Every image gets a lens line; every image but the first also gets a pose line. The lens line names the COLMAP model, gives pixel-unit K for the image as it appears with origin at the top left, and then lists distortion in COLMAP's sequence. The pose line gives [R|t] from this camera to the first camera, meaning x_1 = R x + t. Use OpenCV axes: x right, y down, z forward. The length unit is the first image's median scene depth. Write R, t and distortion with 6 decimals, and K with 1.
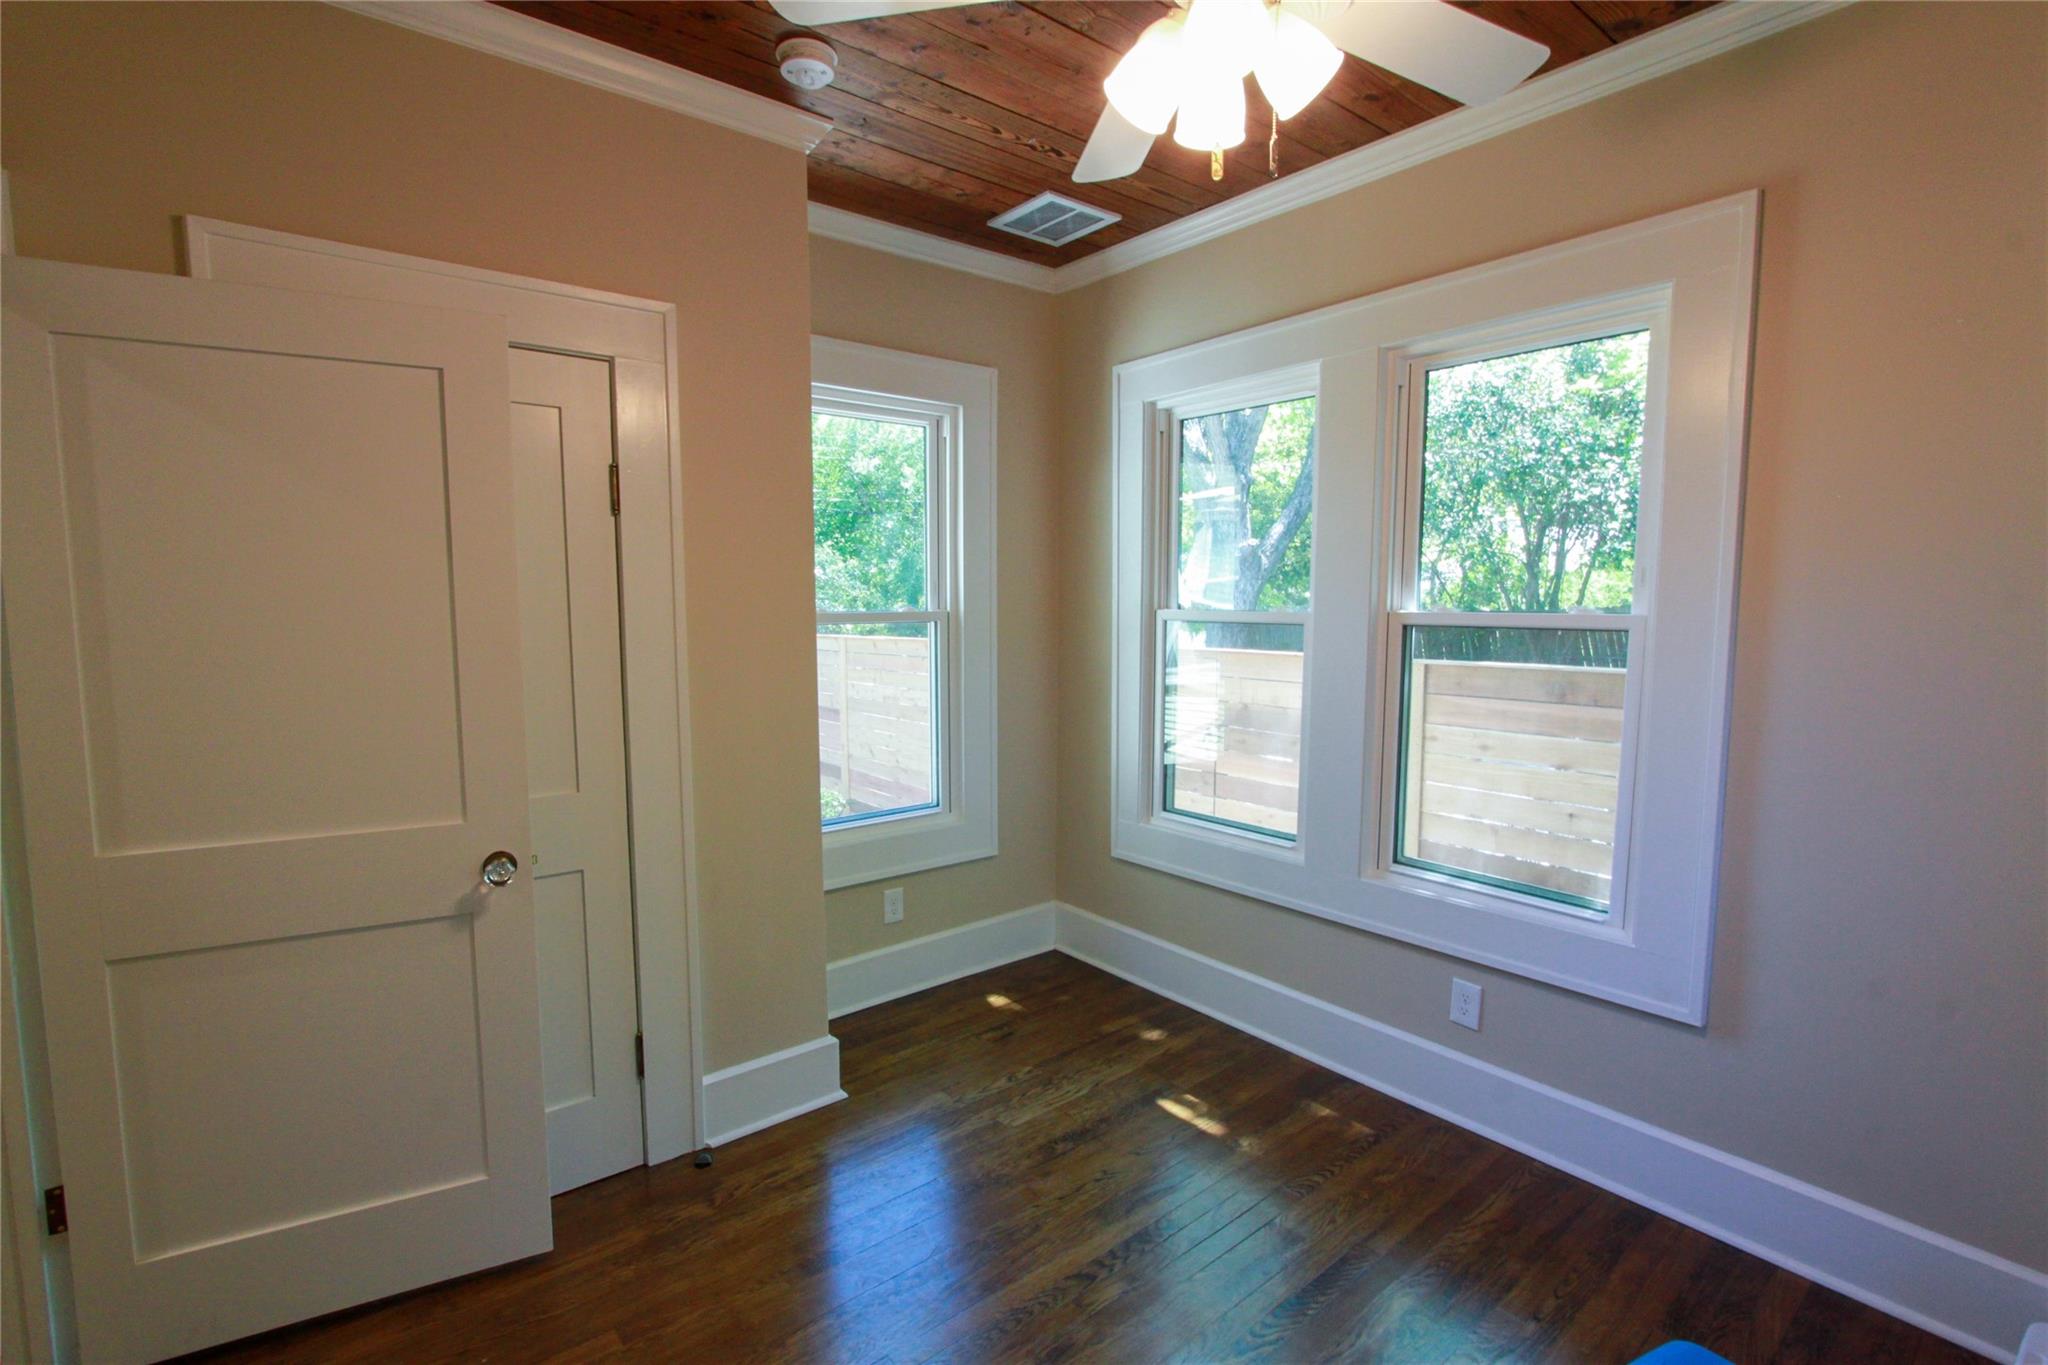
lens RADIAL K [[935.1, 0, 1019.5], [0, 935.1, 693.1], [0, 0, 1]] dist [-0.019118, 0.001954]
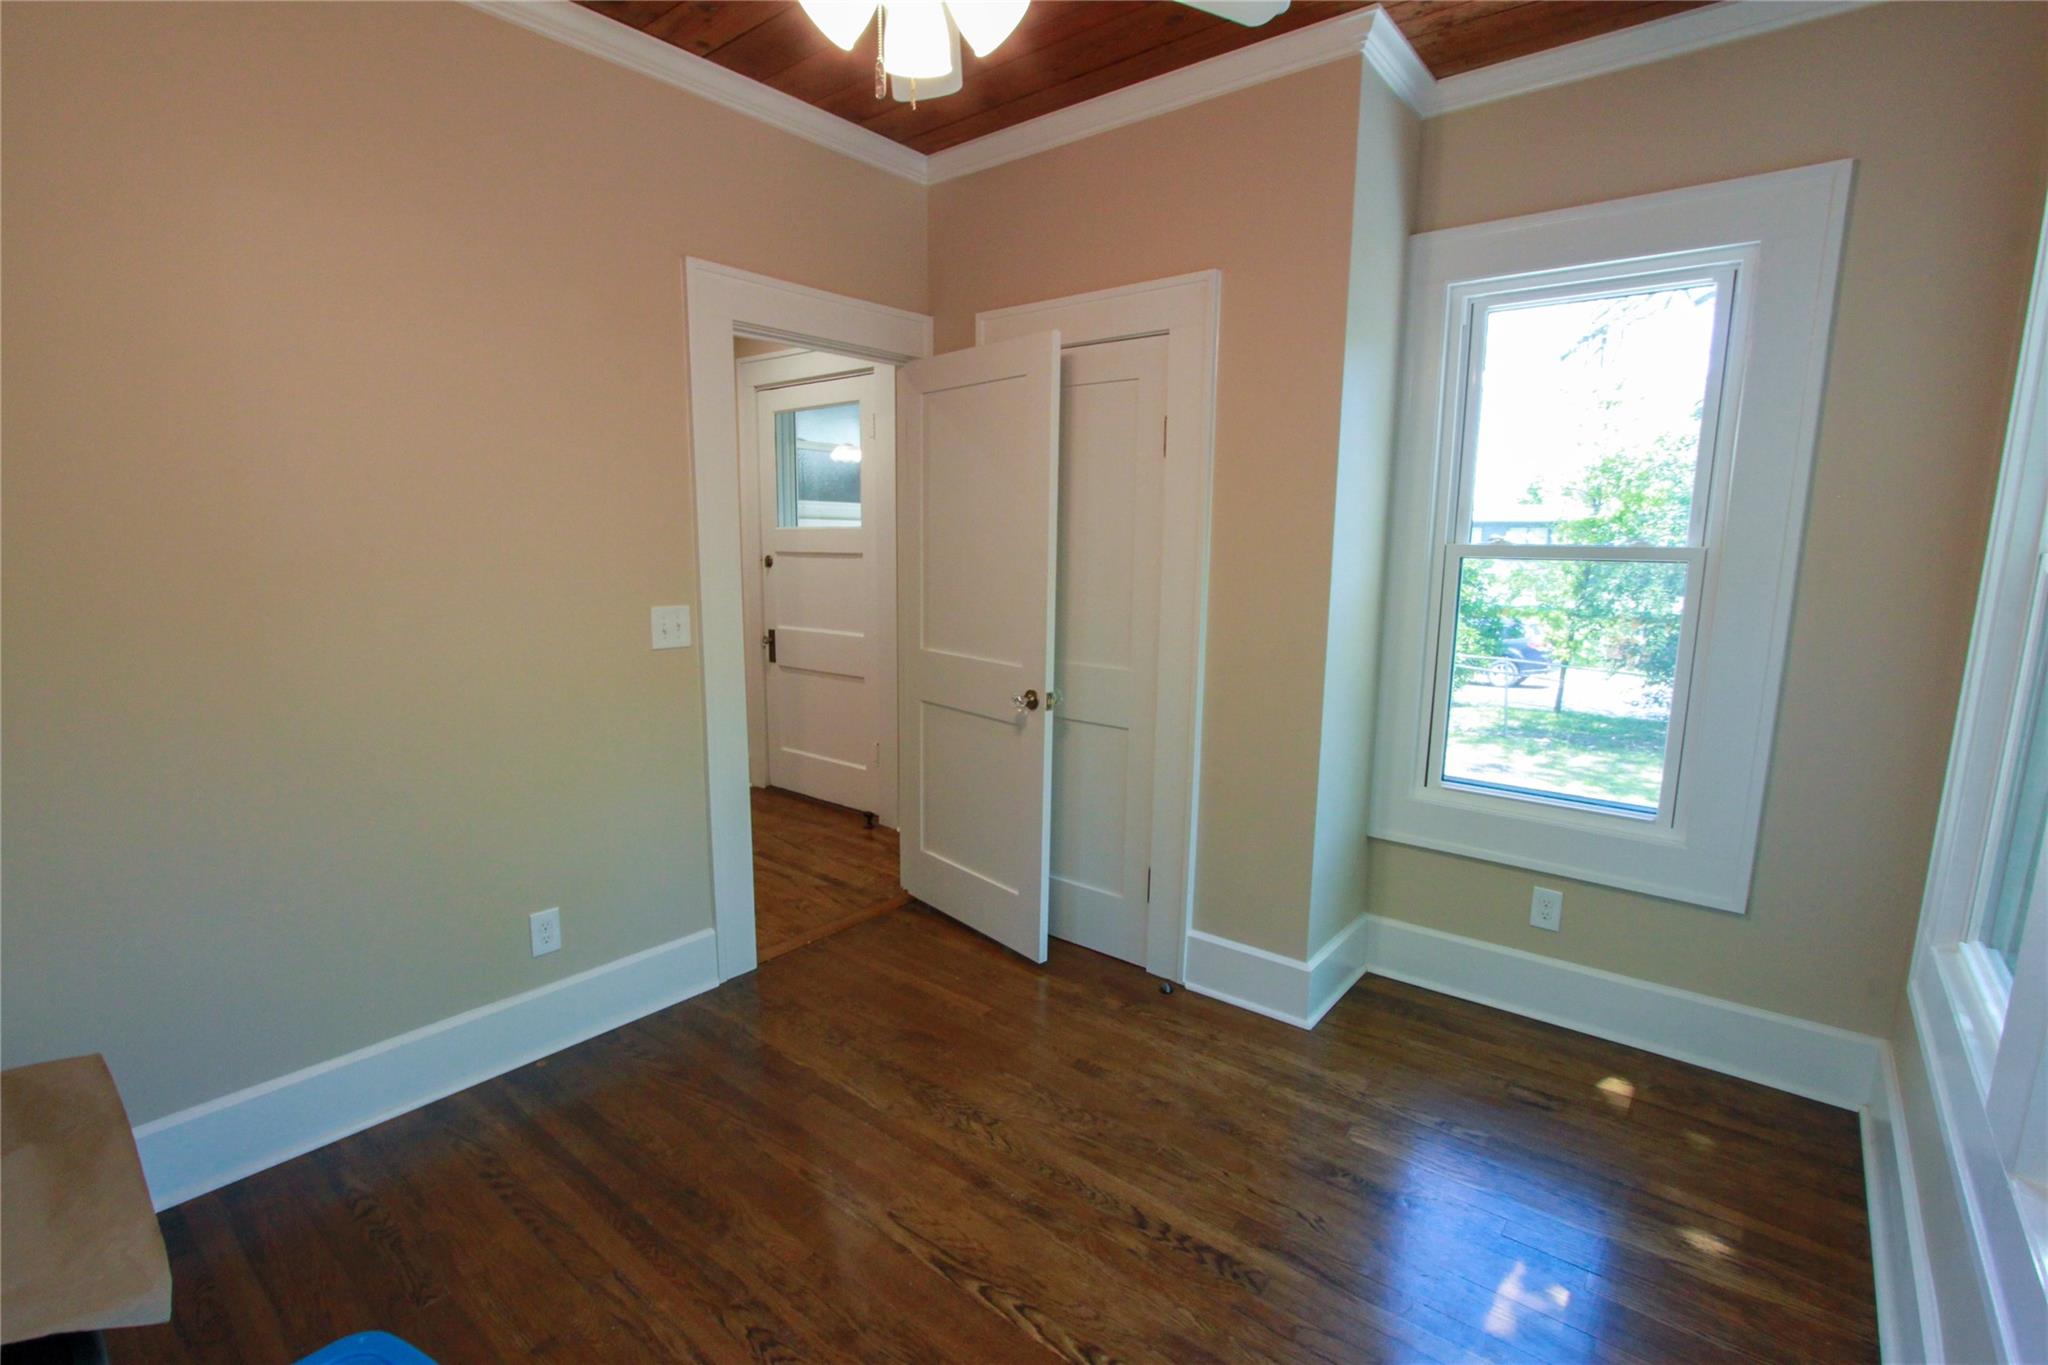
lens RADIAL K [[935.1, 0, 1019.5], [0, 935.1, 693.1], [0, 0, 1]] dist [-0.019118, 0.001954]
pose [[0.208184, 0.166912, -0.963743, 0.610325], [-0.108989, 0.983154, 0.146730, -0.031233], [0.971998, 0.074490, 0.222868, 0.421692]]
